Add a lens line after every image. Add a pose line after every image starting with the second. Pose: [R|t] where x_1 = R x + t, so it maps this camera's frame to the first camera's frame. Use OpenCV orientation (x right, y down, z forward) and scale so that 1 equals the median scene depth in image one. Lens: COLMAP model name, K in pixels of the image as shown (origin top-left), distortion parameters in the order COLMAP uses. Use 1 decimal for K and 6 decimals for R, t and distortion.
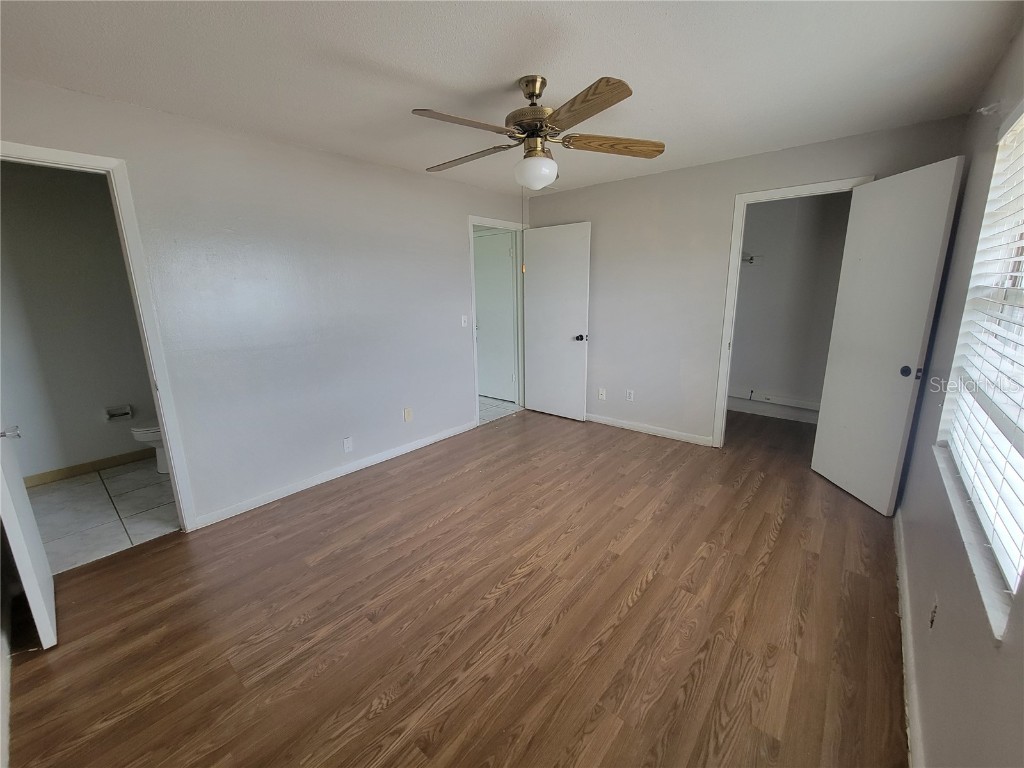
lens RADIAL K [[417.7, 0, 512.4], [0, 417.7, 382.1], [0, 0, 1]] dist [-0.003156, 0.000211]
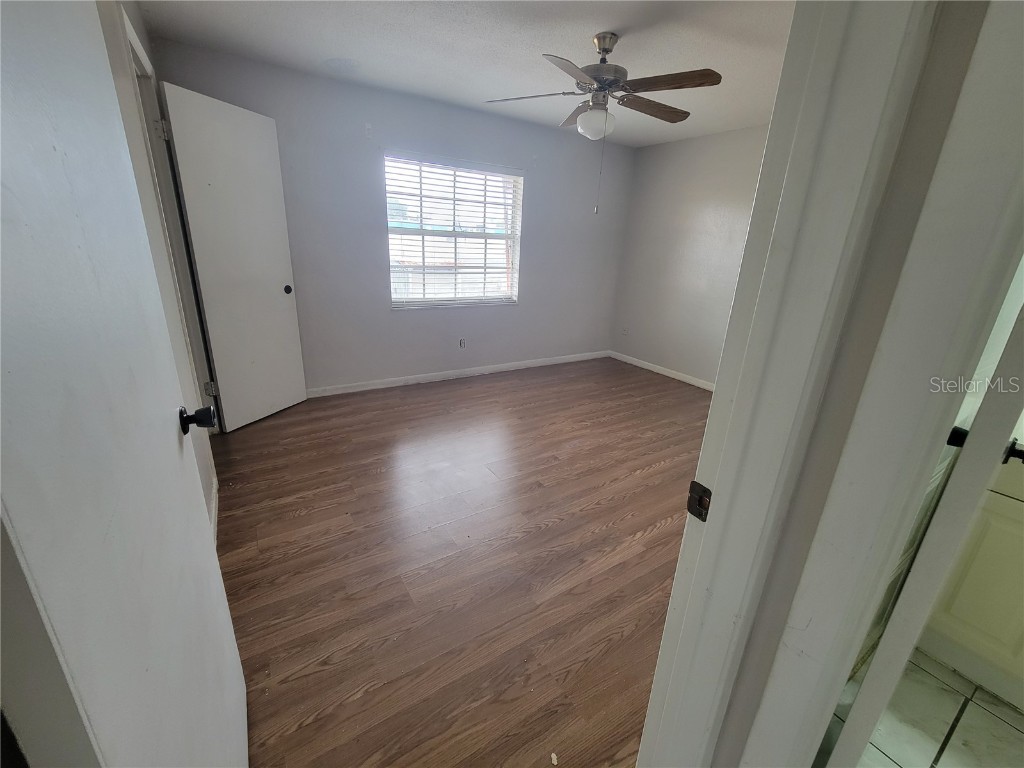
lens RADIAL K [[417.7, 0, 512.4], [0, 417.7, 382.1], [0, 0, 1]] dist [-0.003156, 0.000211]
pose [[-0.956273, -0.115103, 0.268873, -0.104570], [0.037398, 0.863635, 0.502728, -0.425442], [-0.290074, 0.490801, -0.821567, 2.116689]]
